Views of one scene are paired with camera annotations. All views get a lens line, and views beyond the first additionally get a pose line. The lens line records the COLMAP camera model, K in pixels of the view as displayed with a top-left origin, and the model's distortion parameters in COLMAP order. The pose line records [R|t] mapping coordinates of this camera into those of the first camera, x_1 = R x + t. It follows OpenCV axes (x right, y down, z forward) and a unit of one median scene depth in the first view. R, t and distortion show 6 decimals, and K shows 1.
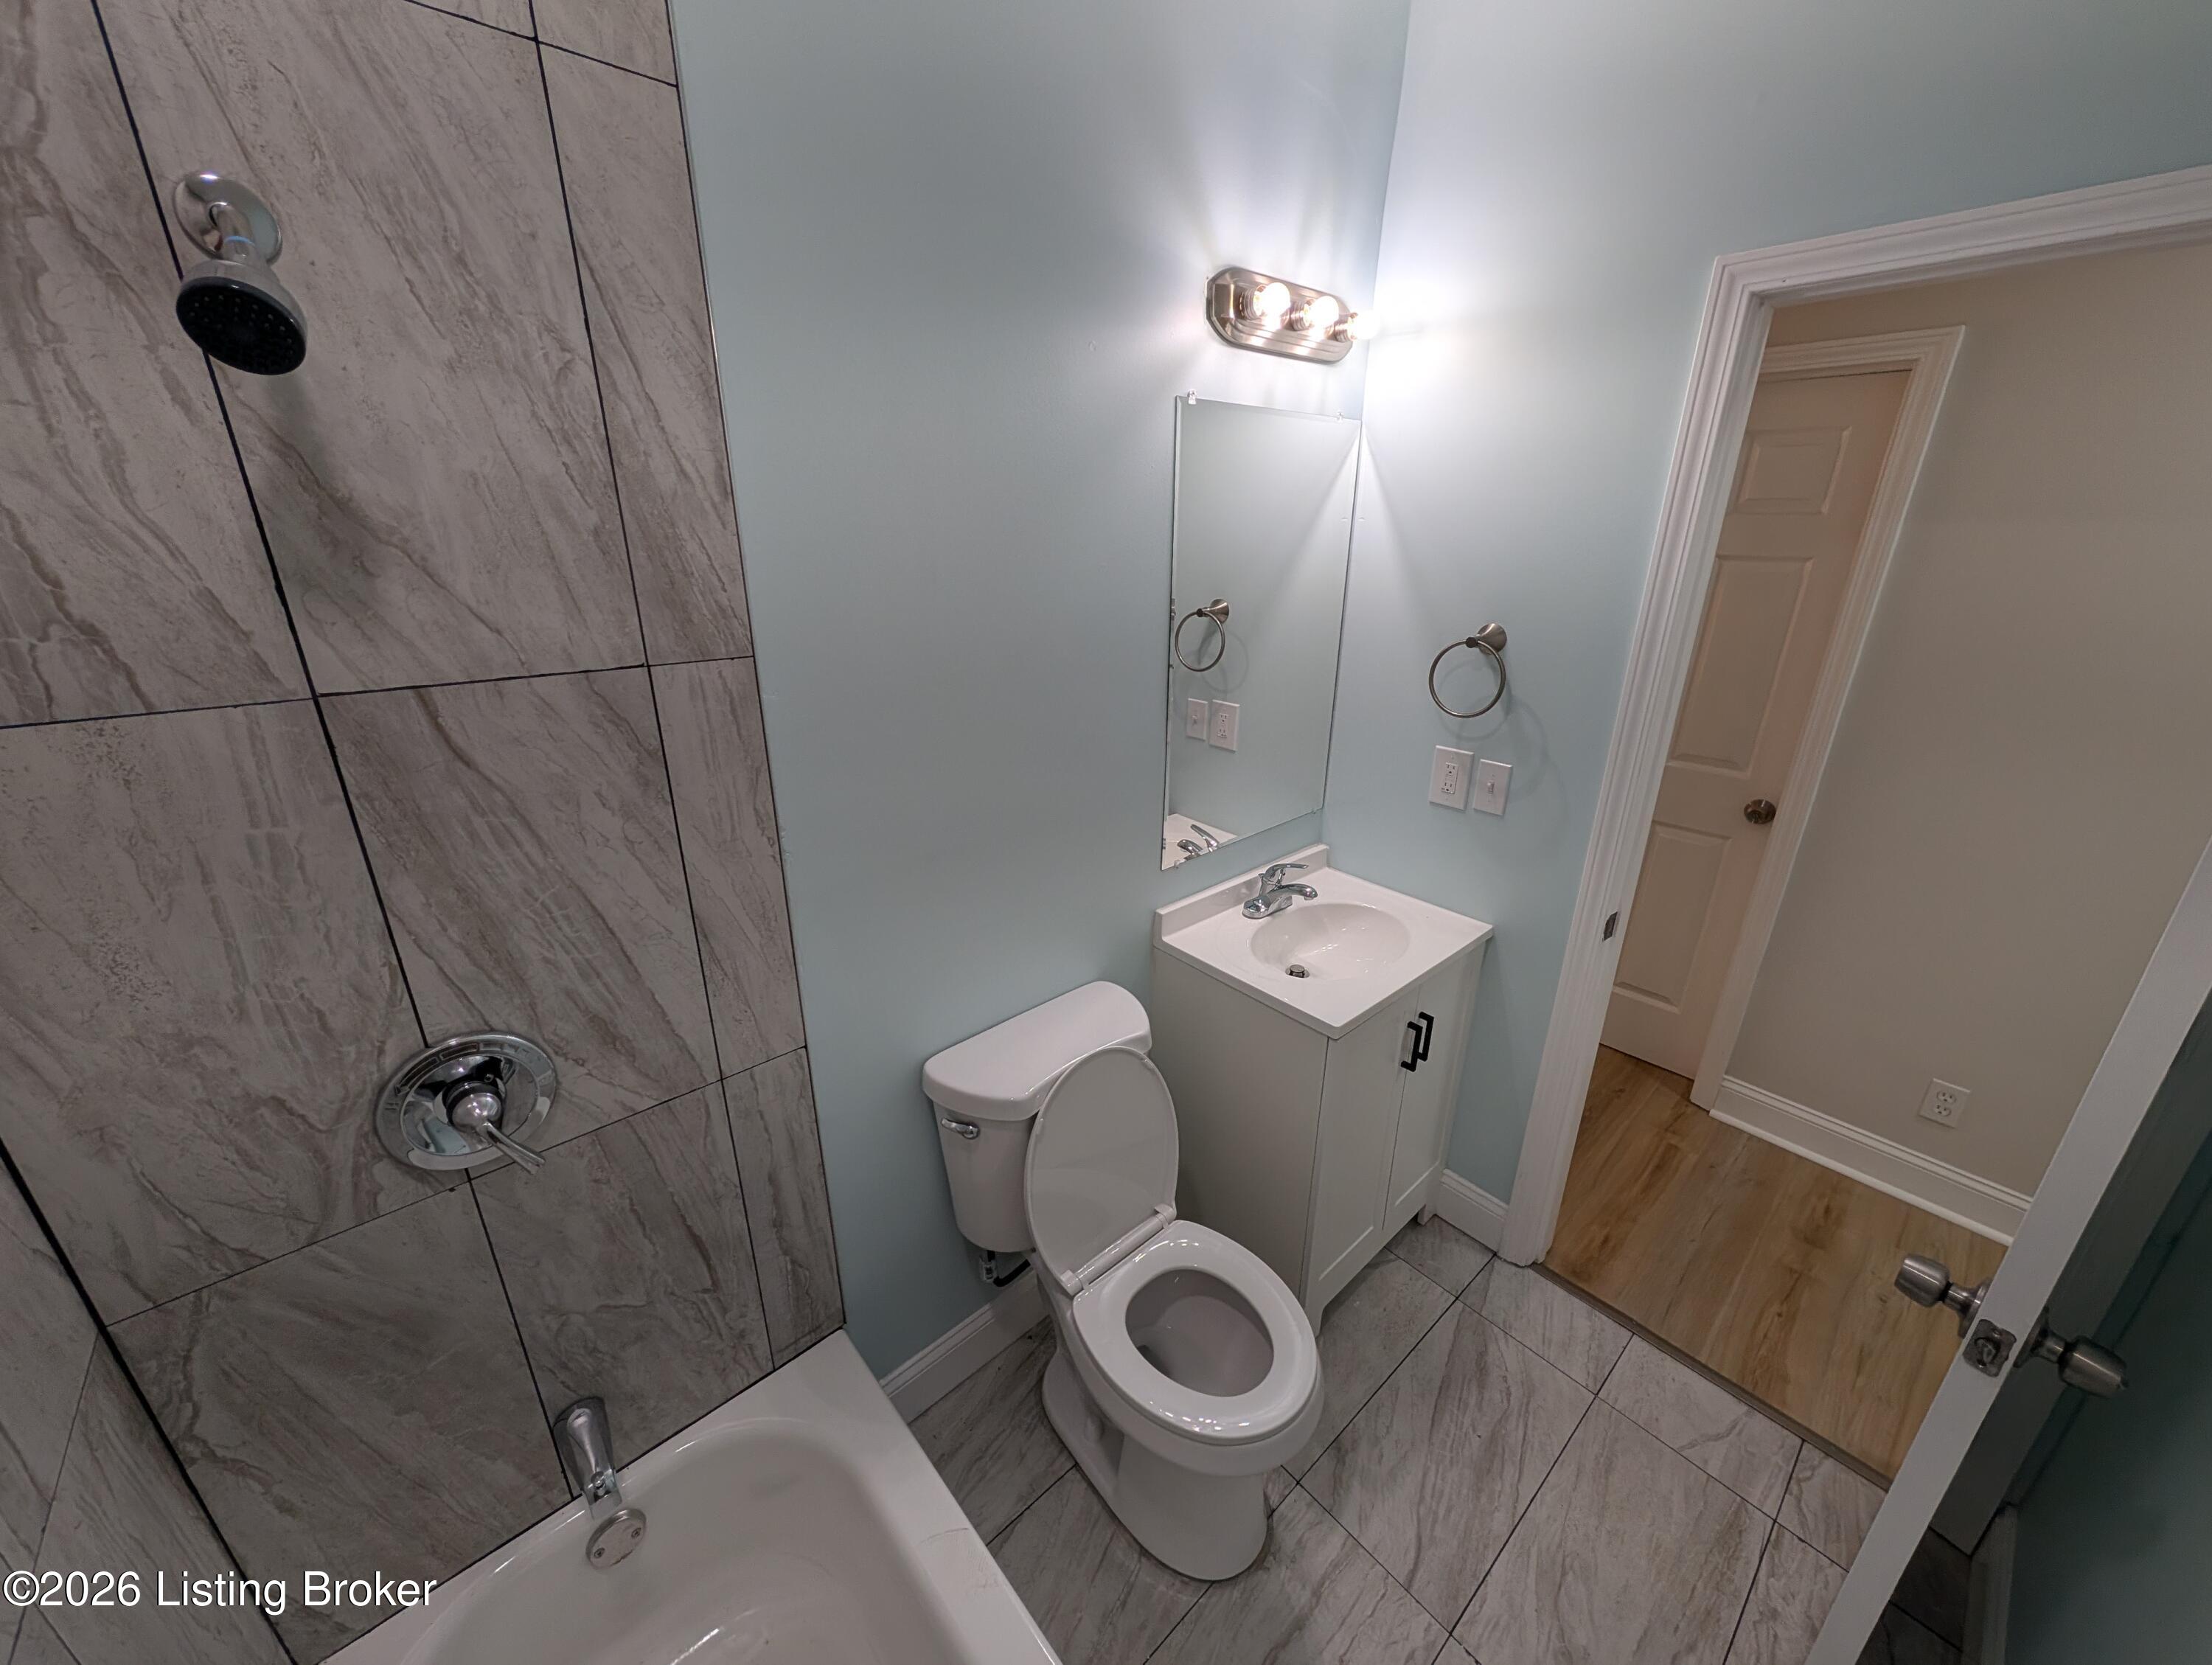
lens RADIAL K [[841.5, 0, 1103.5], [0, 841.5, 830.9], [0, 0, 1]] dist [-0.001460, 0.000031]
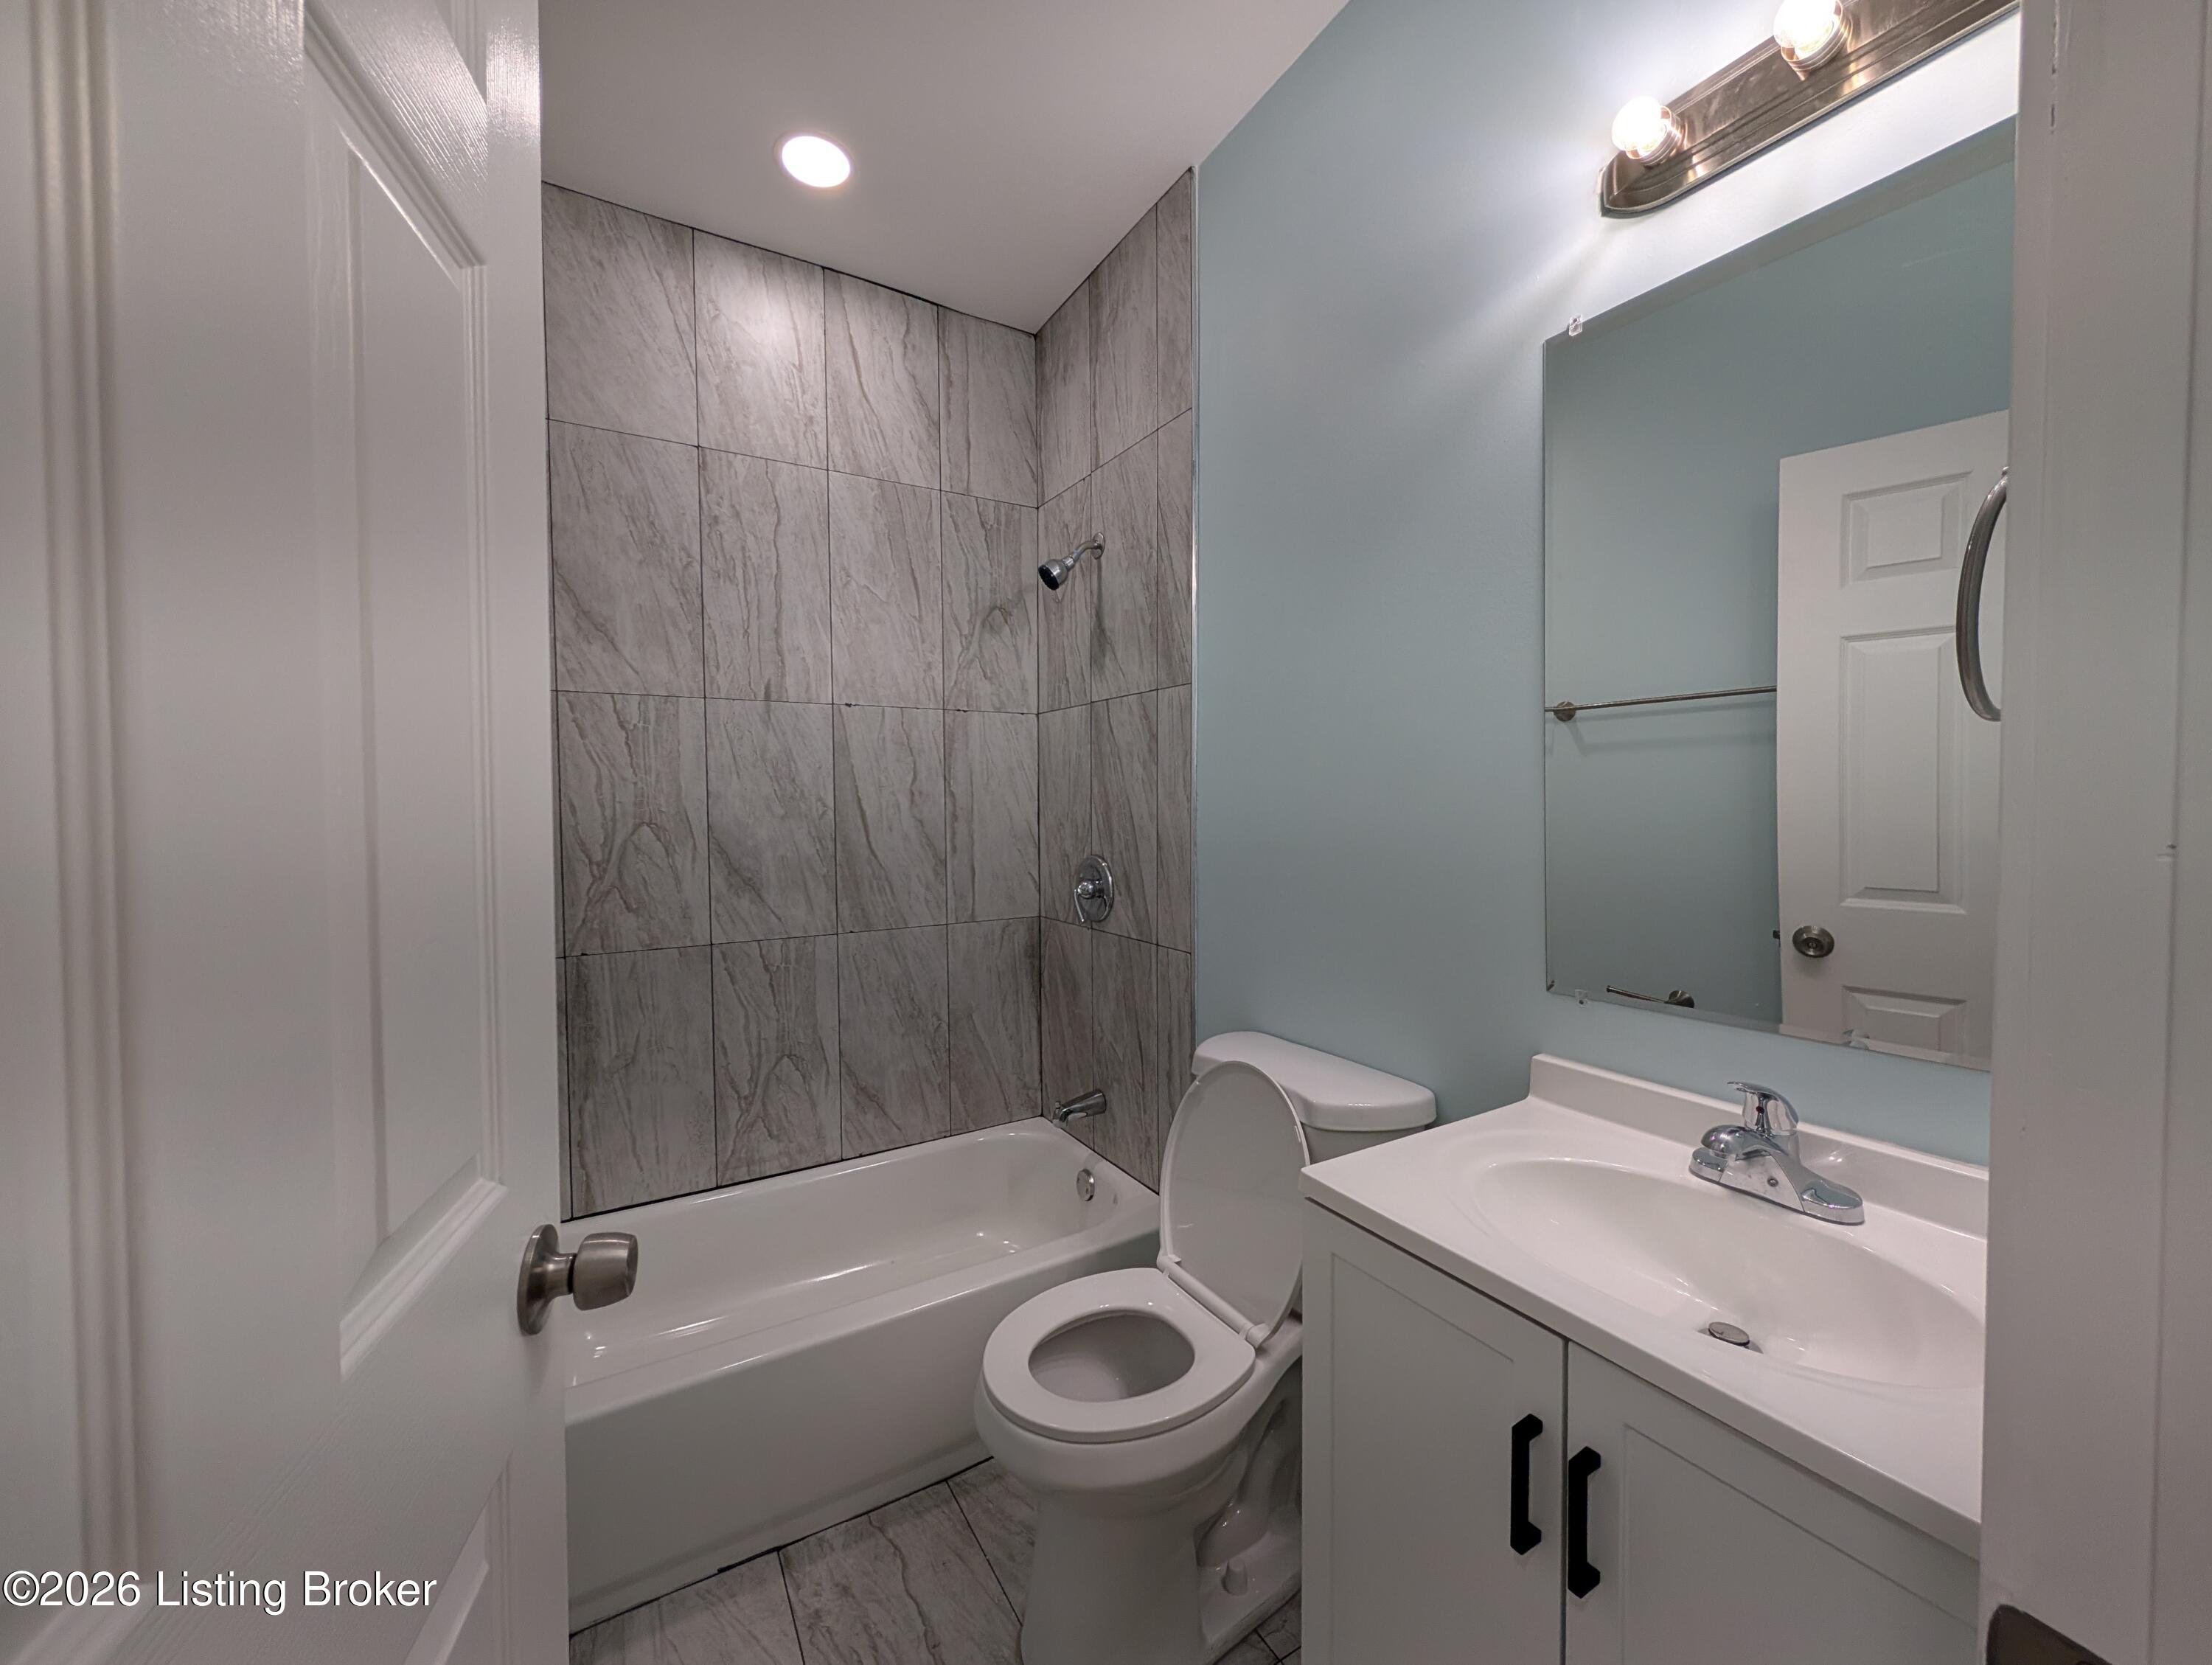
lens RADIAL K [[841.5, 0, 1103.5], [0, 841.5, 830.9], [0, 0, 1]] dist [-0.001460, 0.000031]
pose [[-0.183145, 0.025218, -0.982762, 1.389142], [-0.339525, 0.936537, 0.087305, -0.019284], [0.922595, 0.349662, -0.162960, 1.315419]]
